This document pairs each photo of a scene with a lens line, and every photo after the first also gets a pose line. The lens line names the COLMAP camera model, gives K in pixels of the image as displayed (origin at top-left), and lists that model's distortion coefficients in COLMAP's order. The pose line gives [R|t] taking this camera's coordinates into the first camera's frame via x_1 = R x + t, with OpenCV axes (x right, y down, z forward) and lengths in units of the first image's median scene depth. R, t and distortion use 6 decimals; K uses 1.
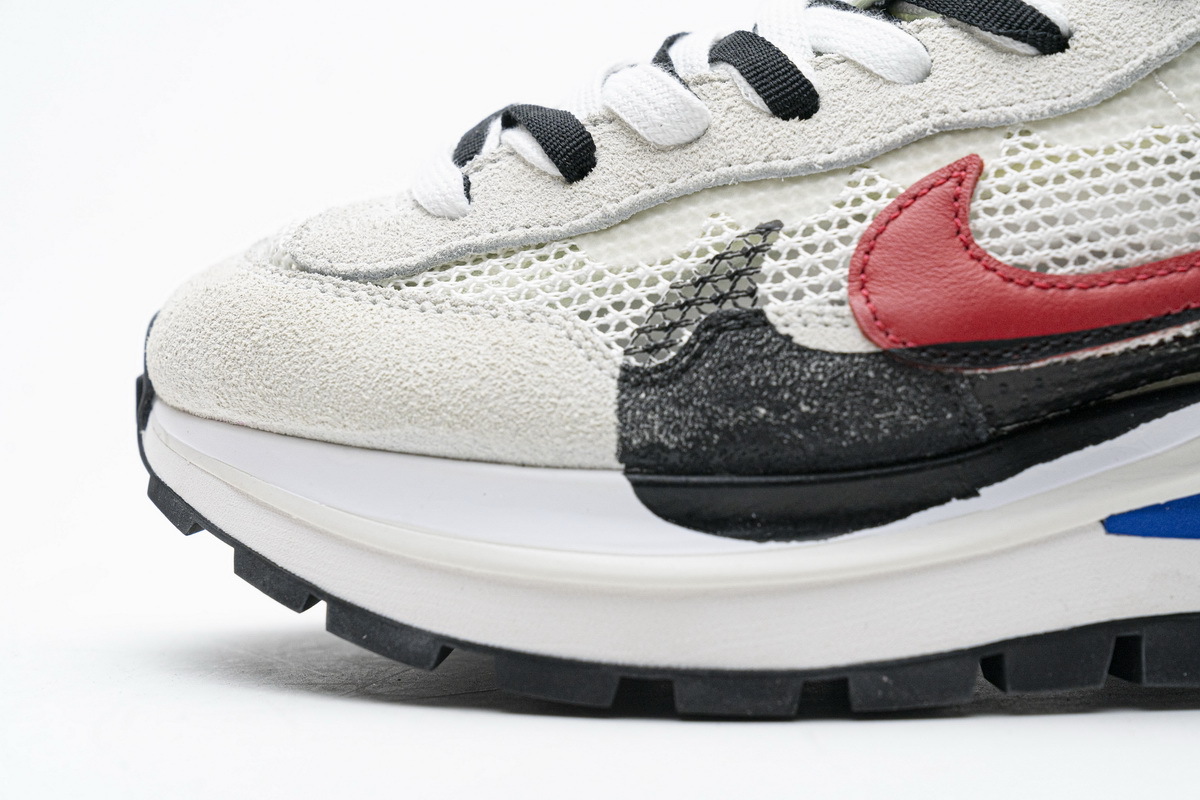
lens RADIAL K [[2686.5, 0, 601.1], [0, 2686.5, 344.8], [0, 0, 1]] dist [0.054421, -0.000689]
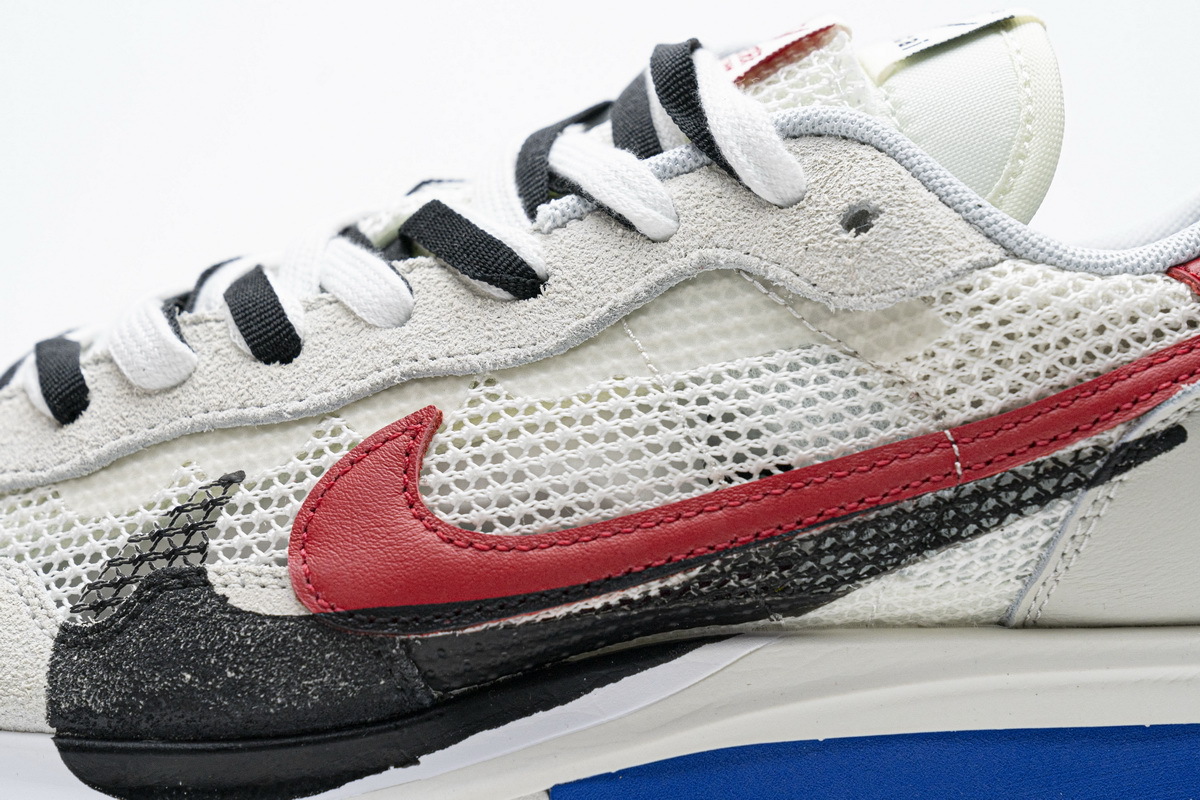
lens RADIAL K [[2686.5, 0, 601.1], [0, 2686.5, 344.8], [0, 0, 1]] dist [0.054421, -0.000689]
pose [[0.992989, -0.001500, -0.118199, 0.314579], [-0.000021, 0.999917, -0.012868, -0.080603], [0.118209, 0.012781, 0.992906, 0.043800]]
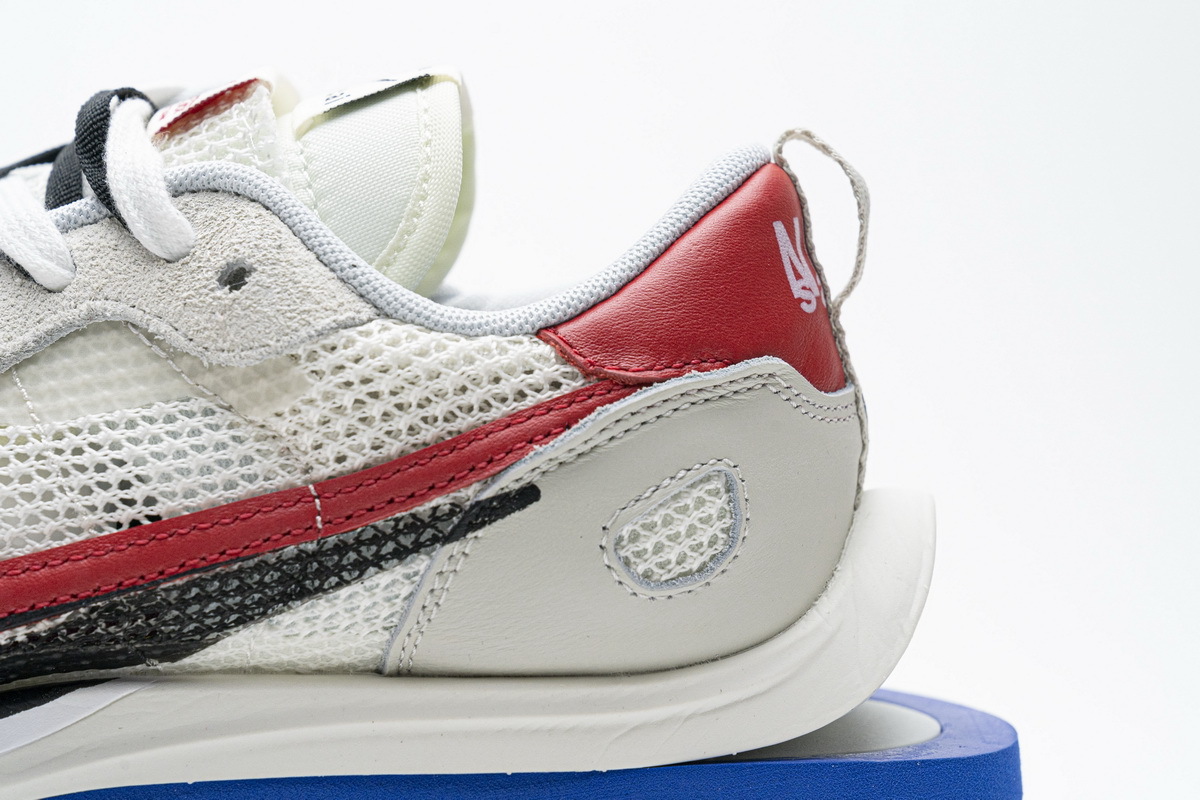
lens RADIAL K [[2686.5, 0, 601.1], [0, 2686.5, 344.8], [0, 0, 1]] dist [0.054421, -0.000689]
pose [[0.993654, 0.019627, -0.110758, 0.533868], [-0.019423, 0.999807, 0.002917, -0.118097], [0.110794, -0.000747, 0.993843, 0.044944]]
